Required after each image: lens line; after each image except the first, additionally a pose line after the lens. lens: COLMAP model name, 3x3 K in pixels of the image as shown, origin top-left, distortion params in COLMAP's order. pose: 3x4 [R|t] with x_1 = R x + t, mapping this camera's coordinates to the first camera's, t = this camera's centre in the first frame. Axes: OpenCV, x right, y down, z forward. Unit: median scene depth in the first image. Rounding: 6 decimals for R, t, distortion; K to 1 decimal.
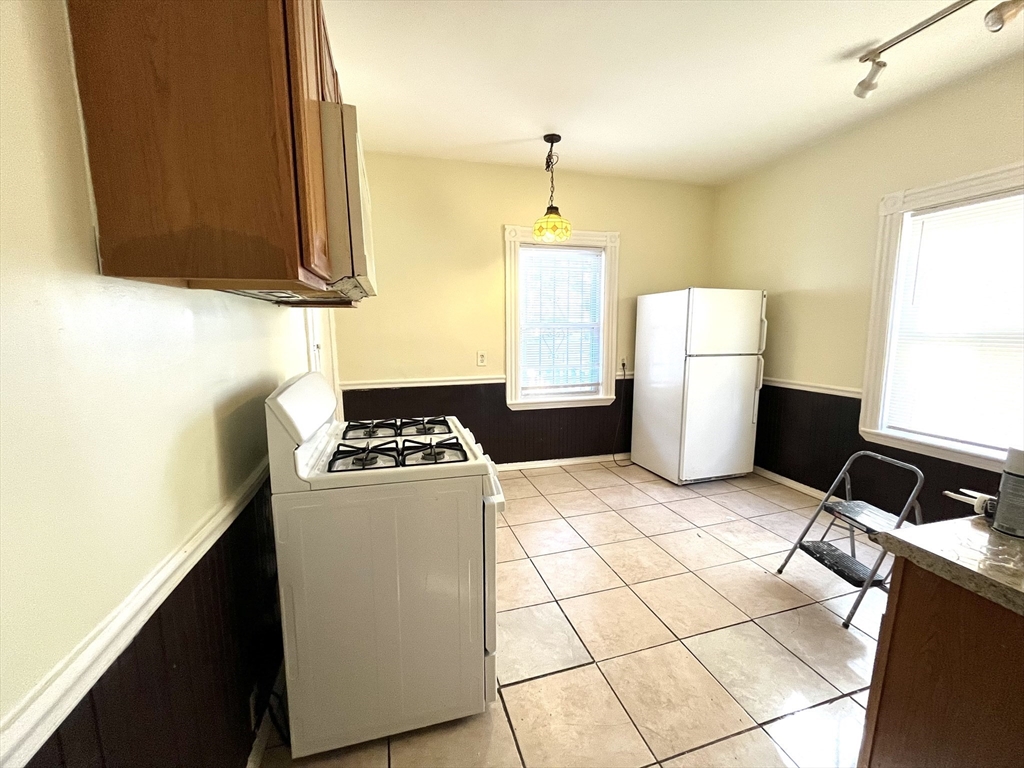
lens RADIAL K [[412.9, 0, 509.2], [0, 412.9, 381.5], [0, 0, 1]] dist [-0.006352, -0.000133]
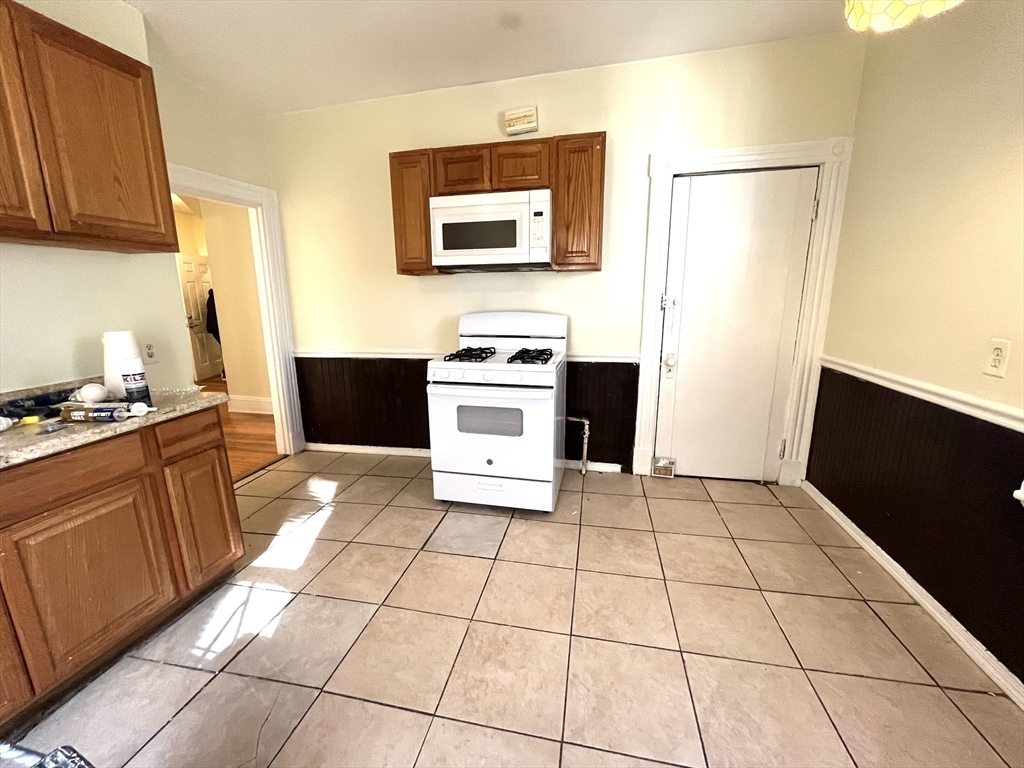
lens RADIAL K [[412.9, 0, 509.2], [0, 412.9, 381.5], [0, 0, 1]] dist [-0.006352, -0.000133]
pose [[-0.477354, 0.191302, -0.857635, 0.965465], [-0.104017, 0.956850, 0.271328, -0.179173], [0.872533, 0.218728, -0.436857, 1.508002]]
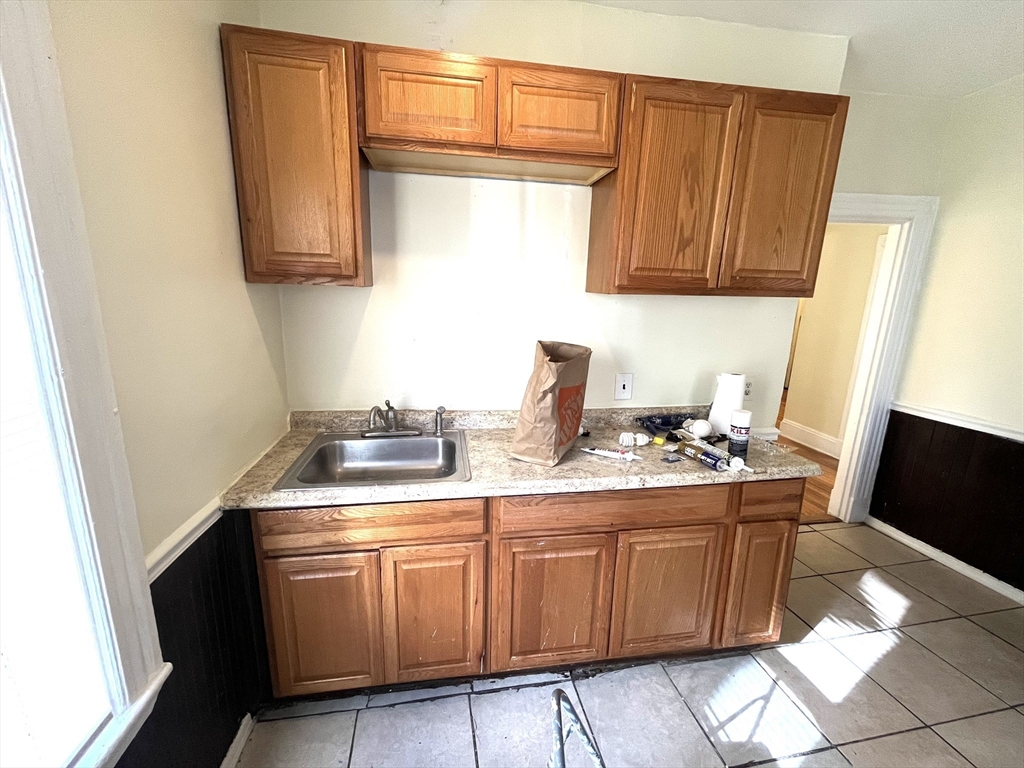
lens RADIAL K [[412.9, 0, 509.2], [0, 412.9, 381.5], [0, 0, 1]] dist [-0.006352, -0.000133]
pose [[-0.993368, -0.039467, 0.107994, 0.994735], [-0.000782, 0.941541, 0.336898, -0.256730], [-0.114978, 0.334579, -0.935327, 1.298834]]
